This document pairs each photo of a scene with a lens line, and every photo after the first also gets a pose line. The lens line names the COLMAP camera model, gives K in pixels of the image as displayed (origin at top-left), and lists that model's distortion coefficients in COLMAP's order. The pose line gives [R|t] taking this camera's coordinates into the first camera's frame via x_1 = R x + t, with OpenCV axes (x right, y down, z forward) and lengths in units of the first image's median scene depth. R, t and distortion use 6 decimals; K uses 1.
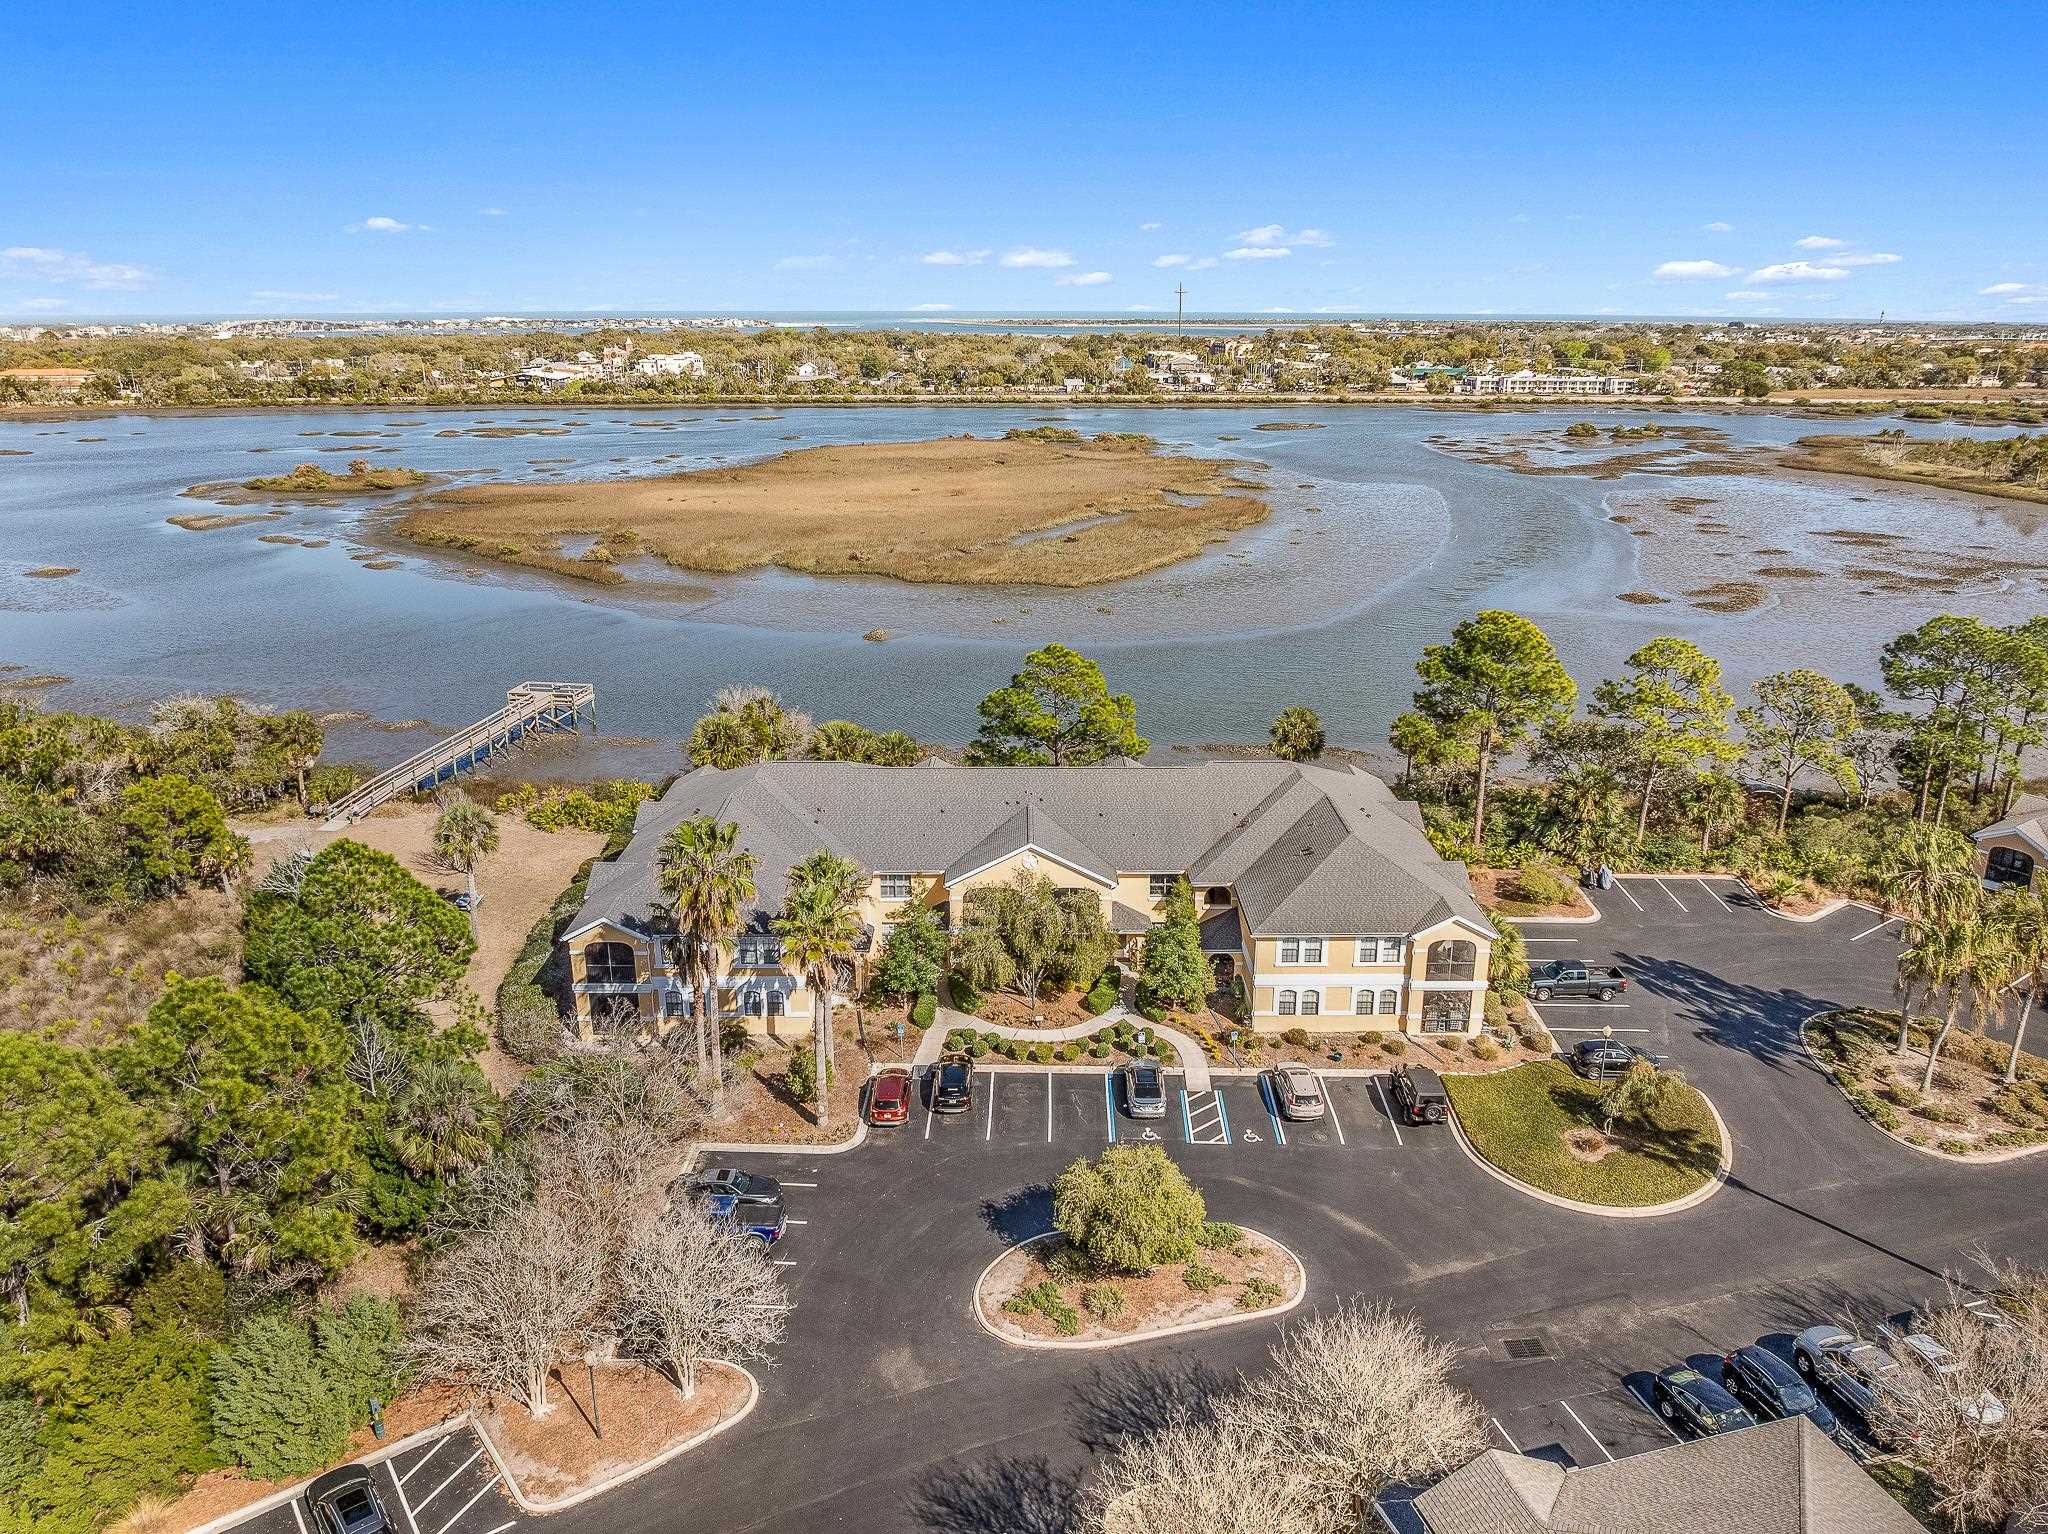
lens RADIAL K [[1439.5, 0, 1021.5], [0, 1439.5, 777.8], [0, 0, 1]] dist [-0.034545, 0.004505]
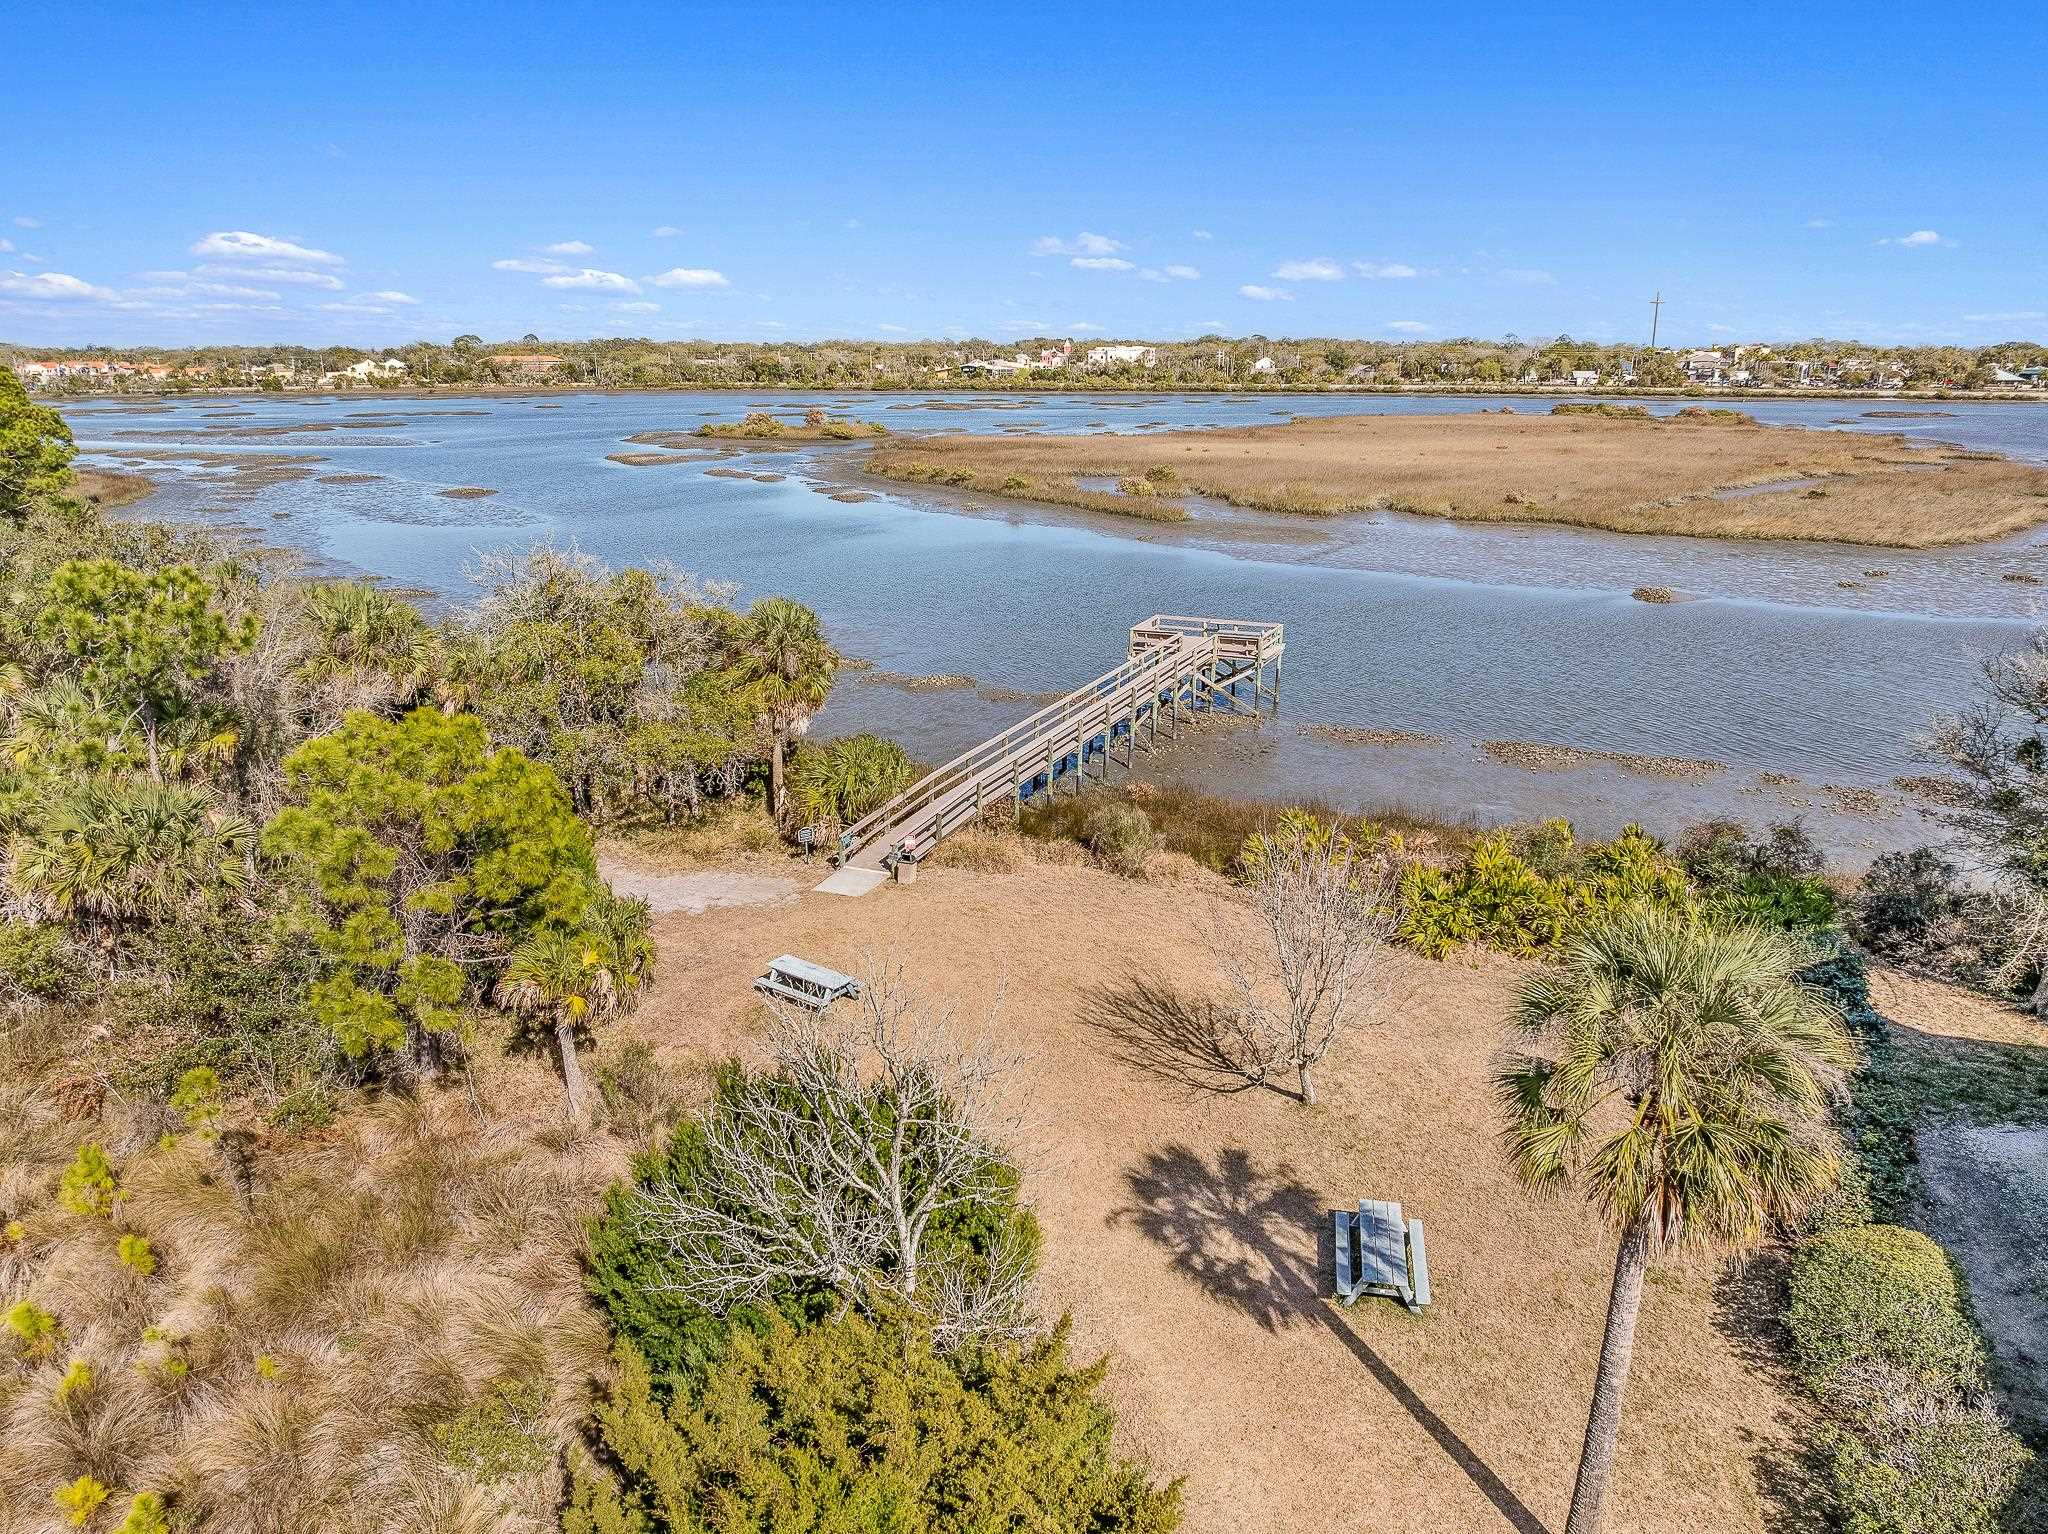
lens RADIAL K [[1439.5, 0, 1025.9], [0, 1439.5, 760.5], [0, 0, 1]] dist [-0.034545, 0.004505]
pose [[0.965226, 0.068318, -0.252333, -0.161933], [-0.077025, 0.996721, -0.024779, 0.003032], [0.249813, 0.043353, 0.967323, 0.300449]]
